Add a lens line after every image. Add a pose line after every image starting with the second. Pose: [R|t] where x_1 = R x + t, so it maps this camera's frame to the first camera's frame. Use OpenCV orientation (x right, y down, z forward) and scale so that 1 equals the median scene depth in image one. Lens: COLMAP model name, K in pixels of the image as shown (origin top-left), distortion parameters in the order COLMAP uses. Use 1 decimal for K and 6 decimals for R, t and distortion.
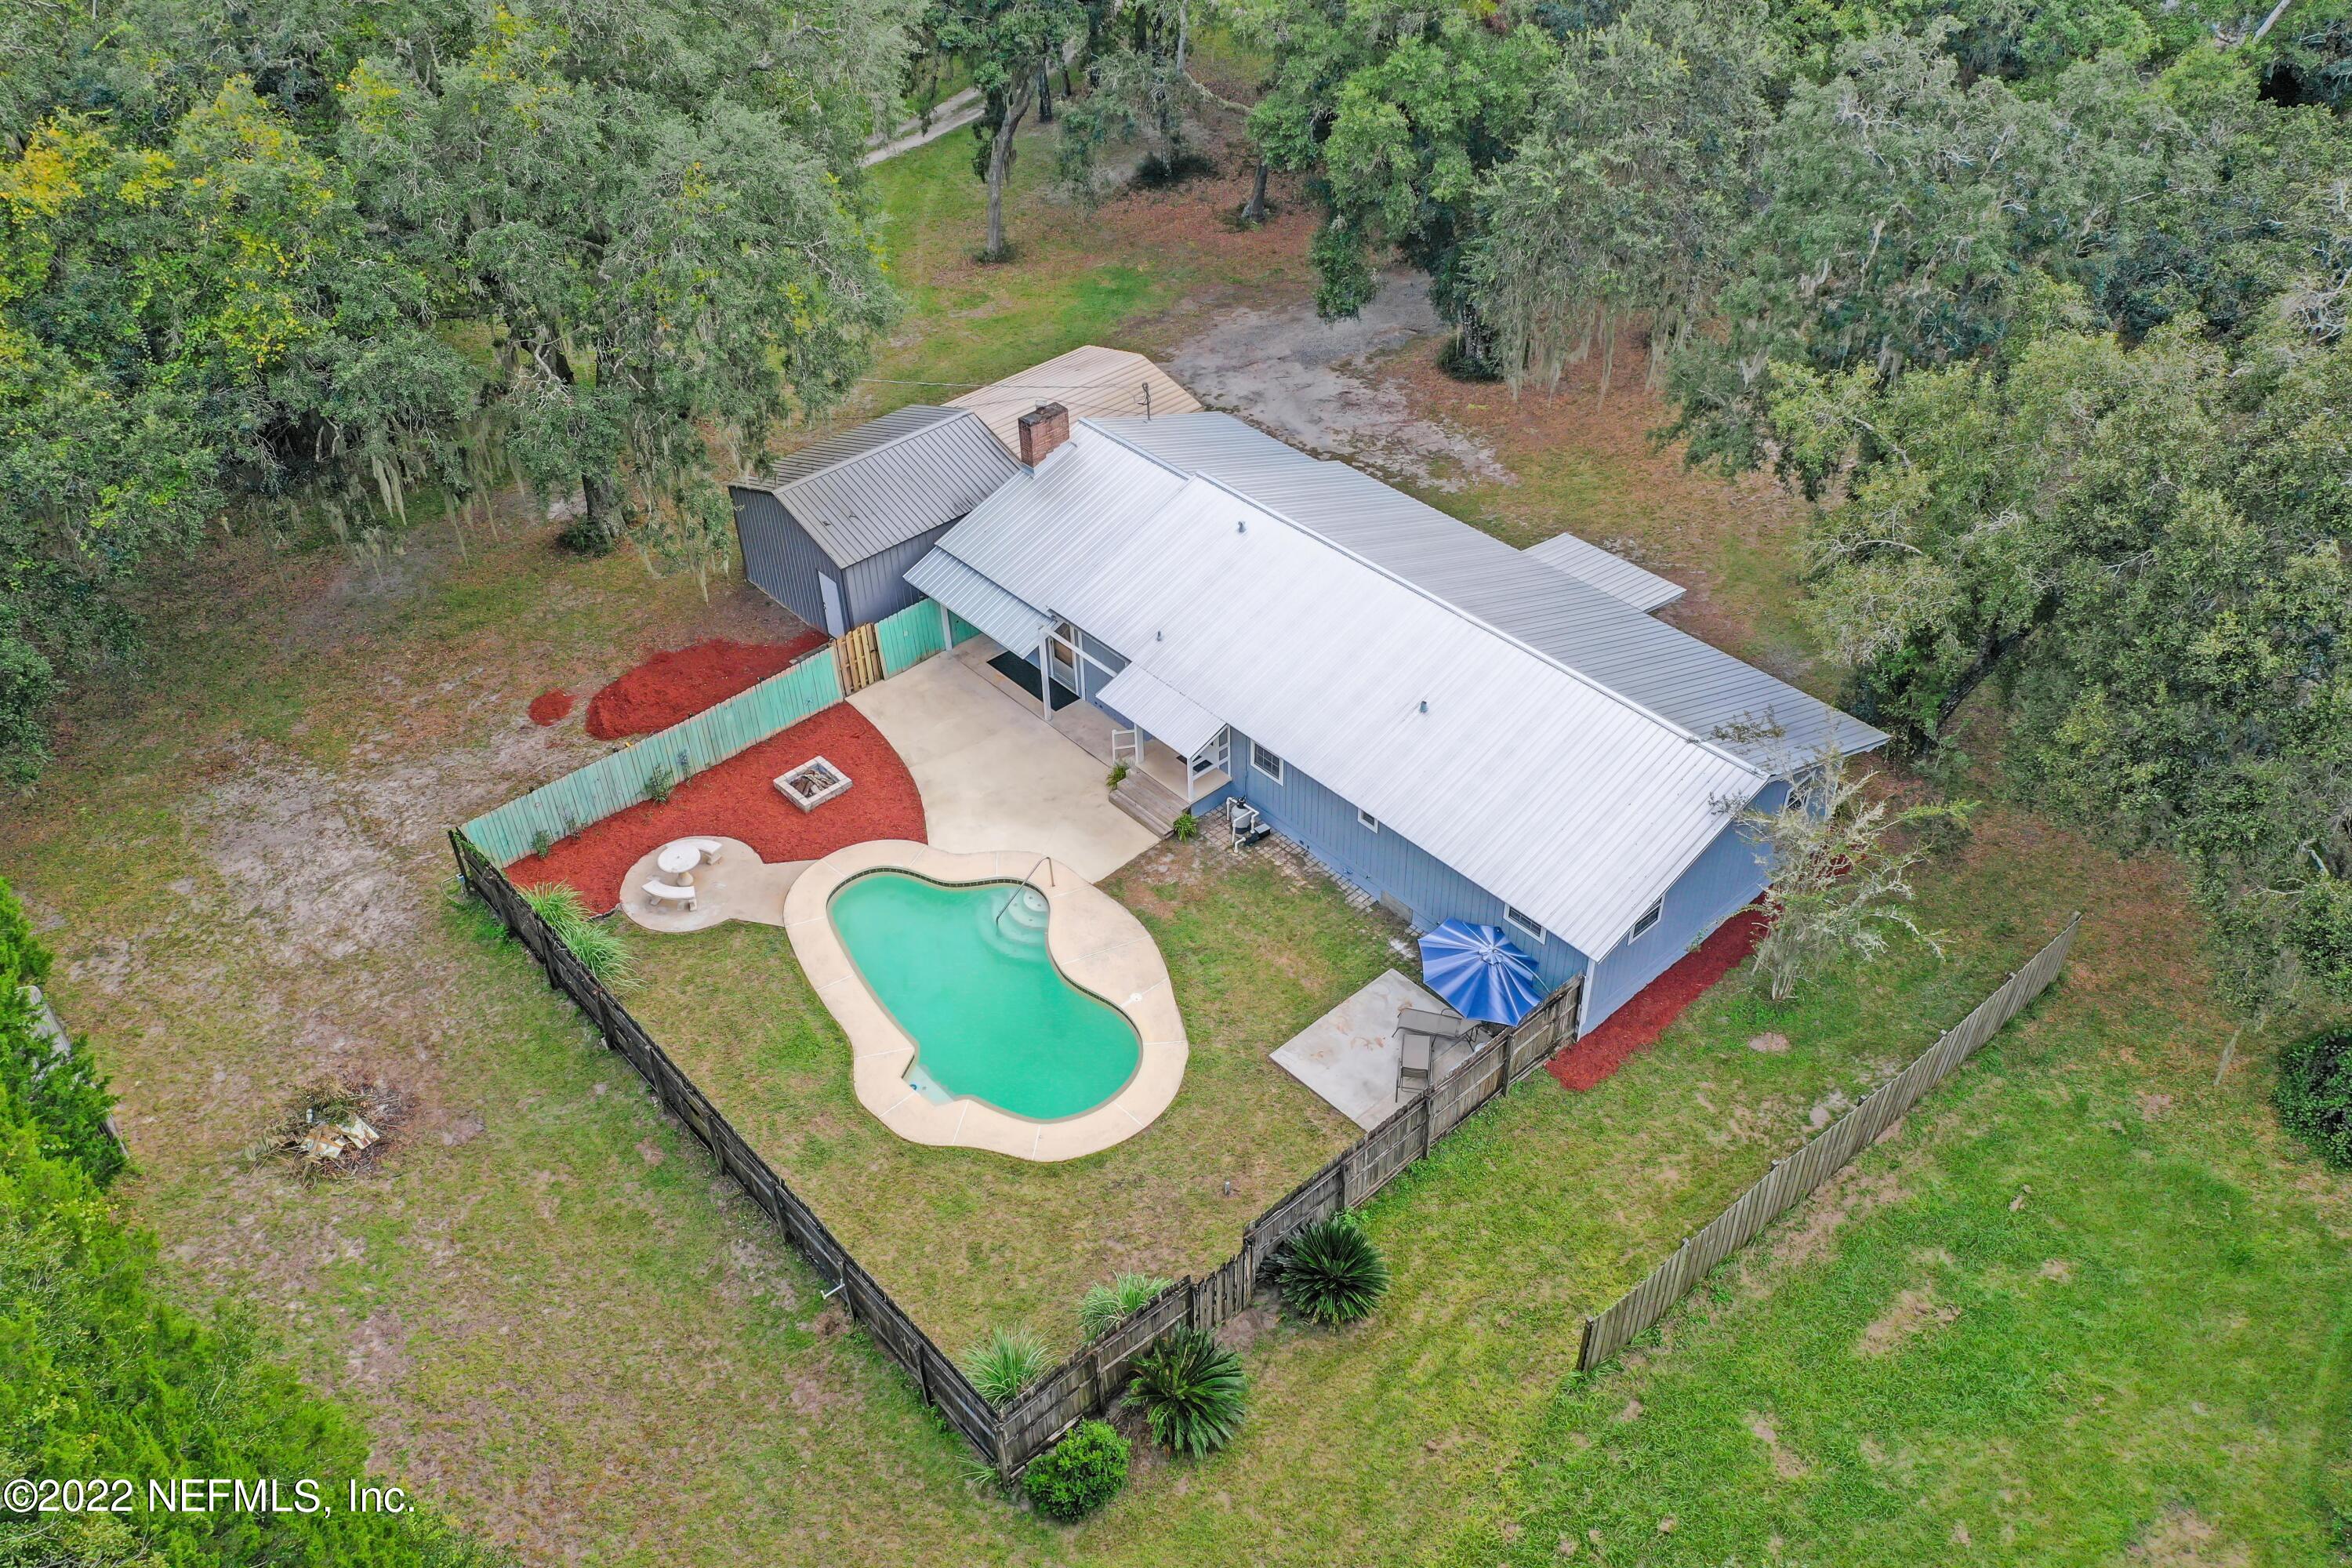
lens RADIAL K [[1865.4, 0, 1184.0], [0, 1865.4, 791.4], [0, 0, 1]] dist [-0.001893, 0.003507]
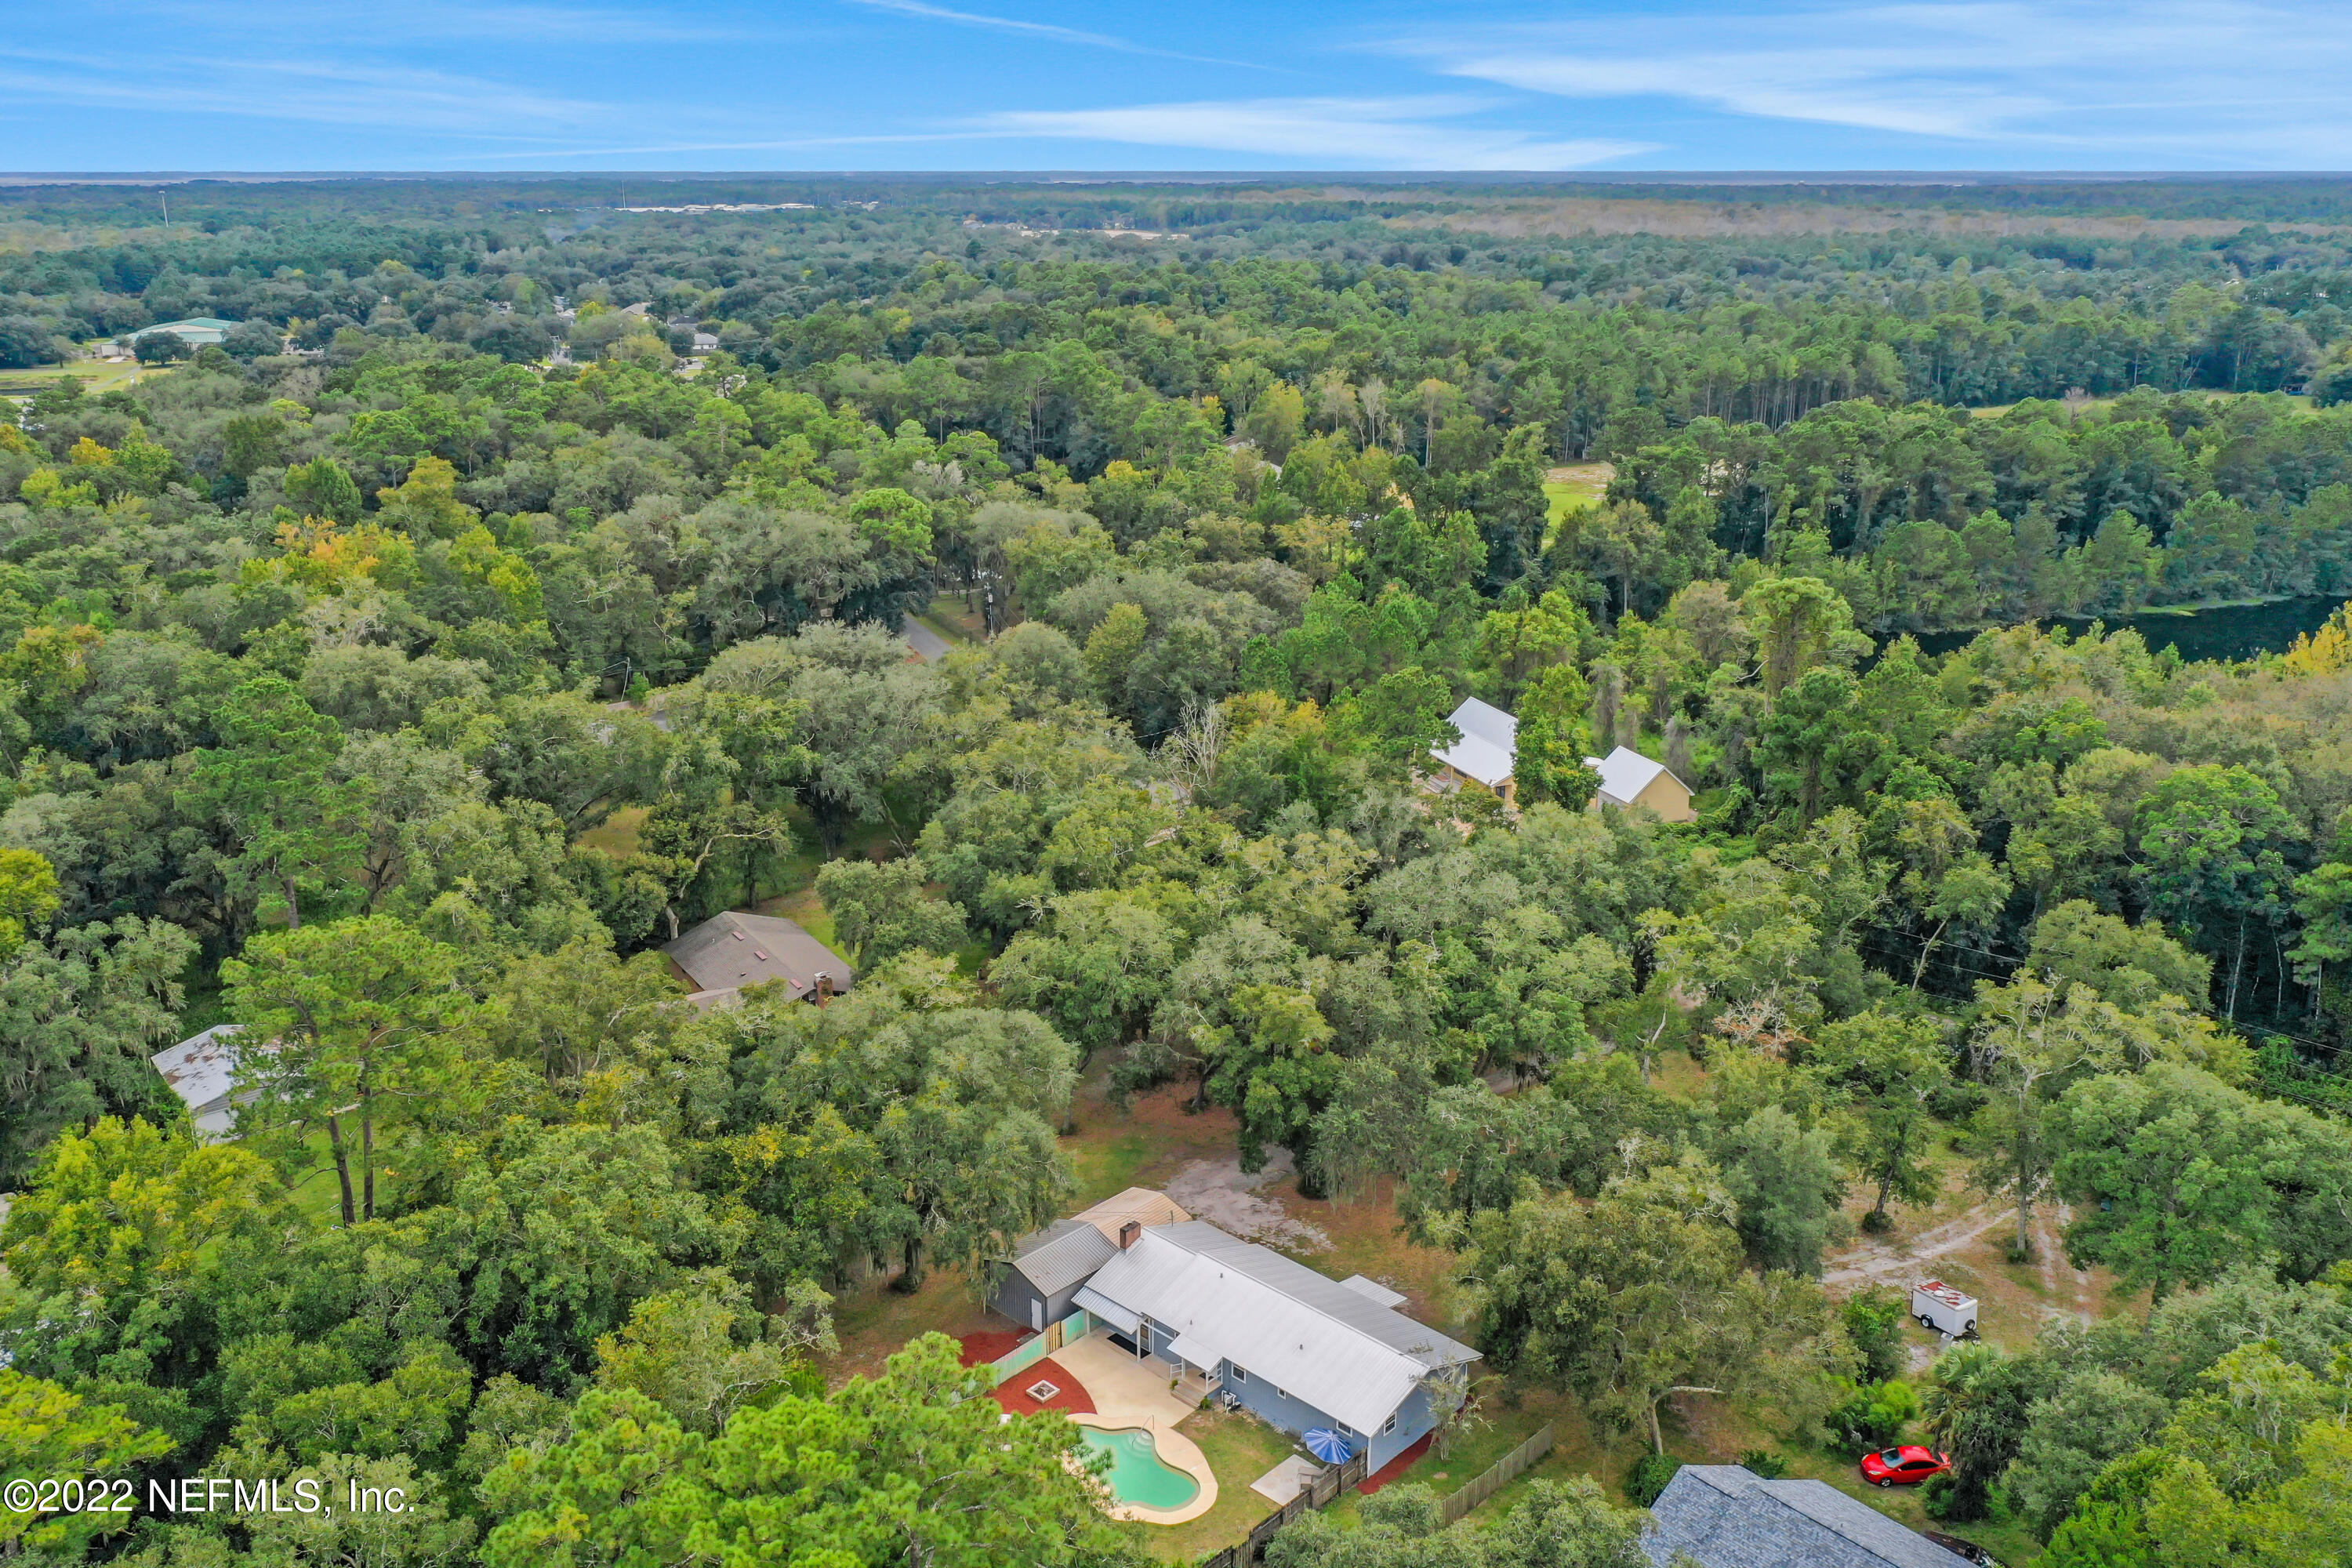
lens RADIAL K [[1865.4, 0, 1184.0], [0, 1865.4, 791.4], [0, 0, 1]] dist [-0.001893, 0.003507]
pose [[0.996924, 0.000376, 0.078372, -0.197379], [0.029163, 0.926398, -0.375414, 0.173566], [-0.072745, 0.376545, 0.923538, -1.388401]]
